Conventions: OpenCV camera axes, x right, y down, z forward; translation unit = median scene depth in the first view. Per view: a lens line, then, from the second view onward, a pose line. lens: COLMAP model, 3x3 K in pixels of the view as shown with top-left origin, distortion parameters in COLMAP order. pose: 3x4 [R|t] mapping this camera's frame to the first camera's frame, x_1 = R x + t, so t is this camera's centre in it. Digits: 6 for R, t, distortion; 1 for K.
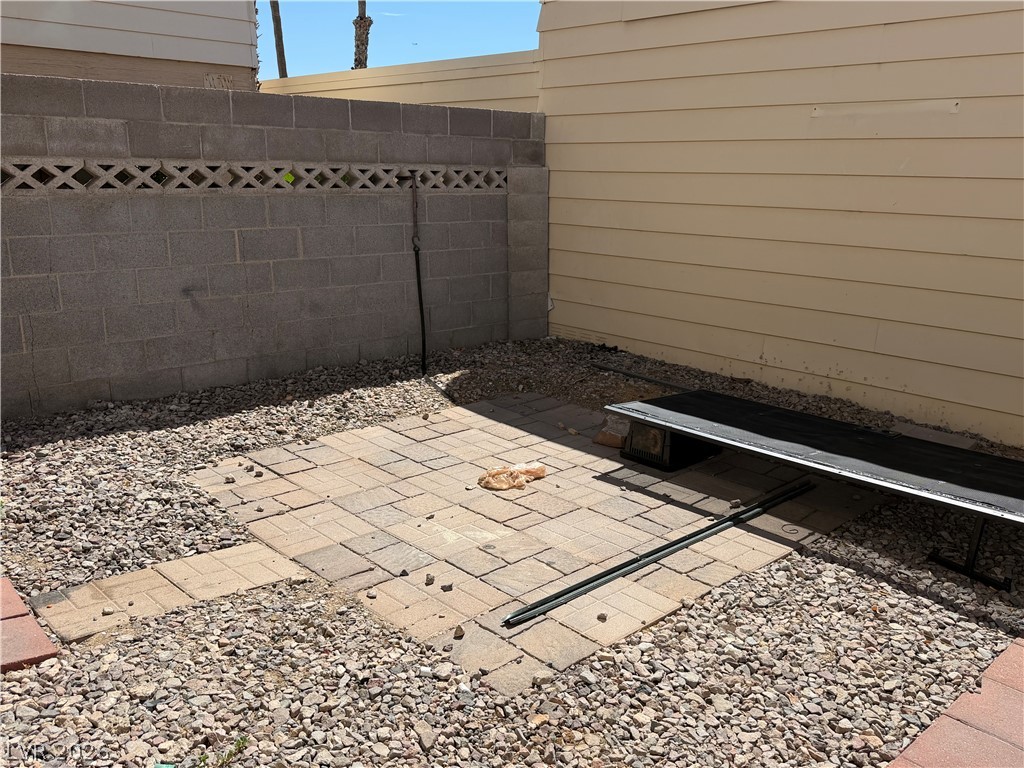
lens RADIAL K [[830.9, 0, 516.6], [0, 830.9, 393.5], [0, 0, 1]] dist [0.099747, -0.168846]
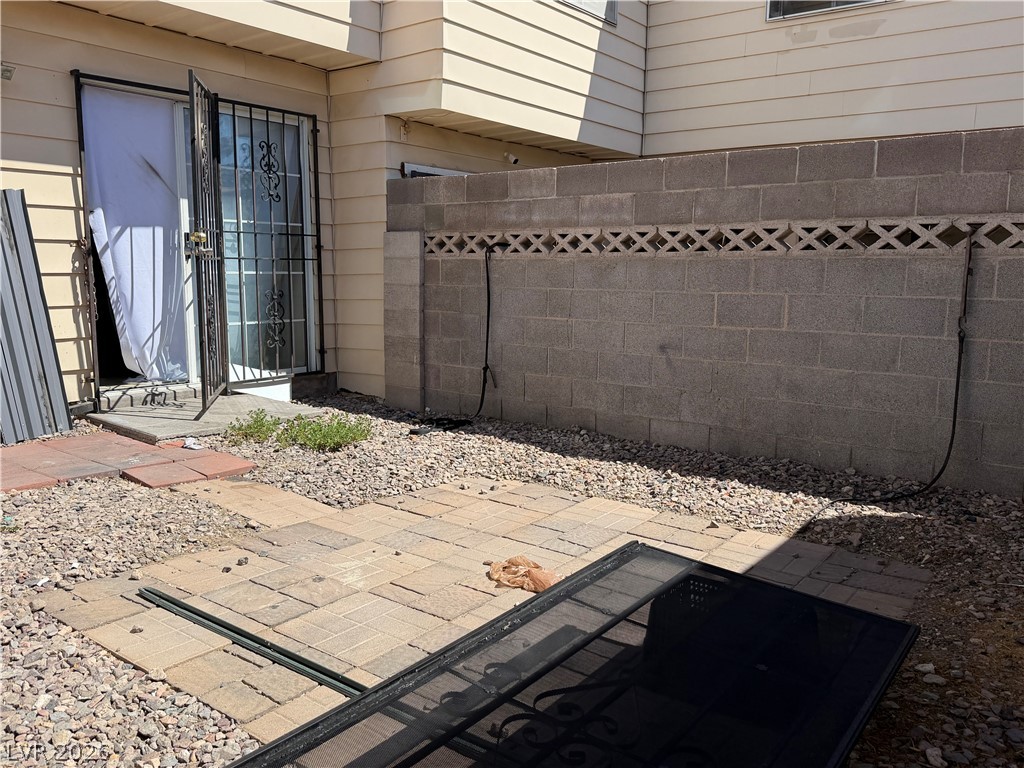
lens RADIAL K [[830.9, 0, 521.4], [0, 830.9, 379.1], [0, 0, 1]] dist [0.099747, -0.168846]
pose [[0.173101, 0.109230, -0.978828, 0.680833], [-0.268689, 0.961371, 0.059766, -0.112938], [0.947546, 0.252654, 0.195763, 0.728825]]
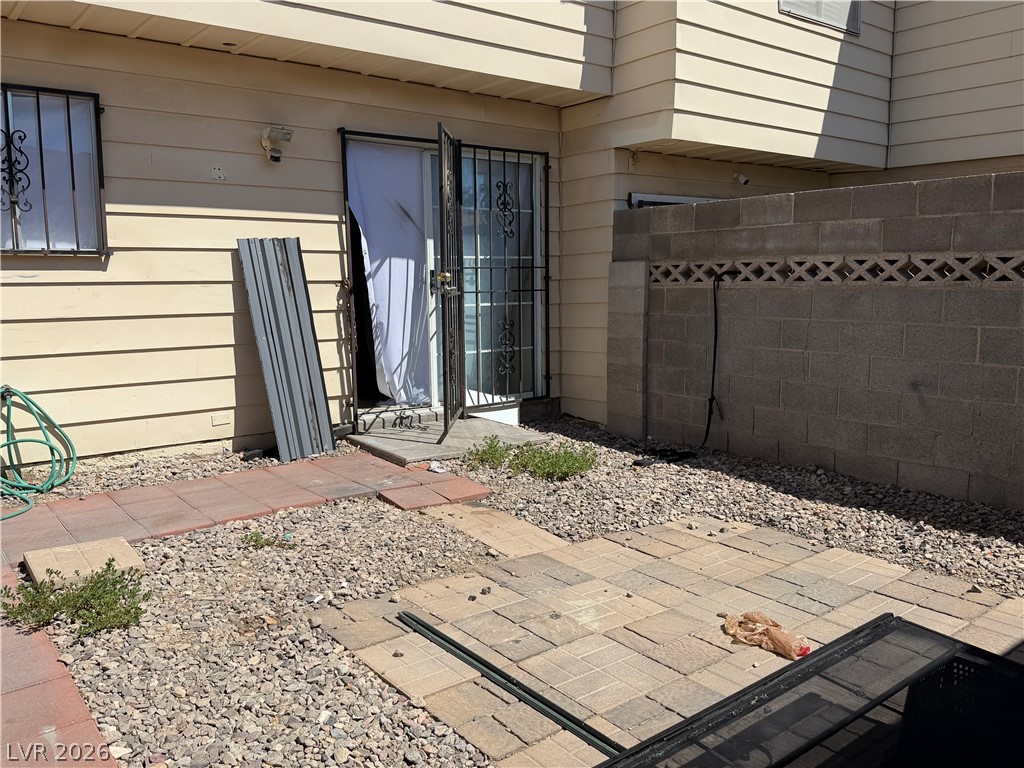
lens RADIAL K [[830.9, 0, 512.1], [0, 830.9, 381.3], [0, 0, 1]] dist [0.099747, -0.168846]
pose [[-0.089721, 0.101516, -0.990780, 0.689262], [-0.260247, 0.957841, 0.121708, -0.140585], [0.961364, 0.268768, -0.059520, 0.699312]]
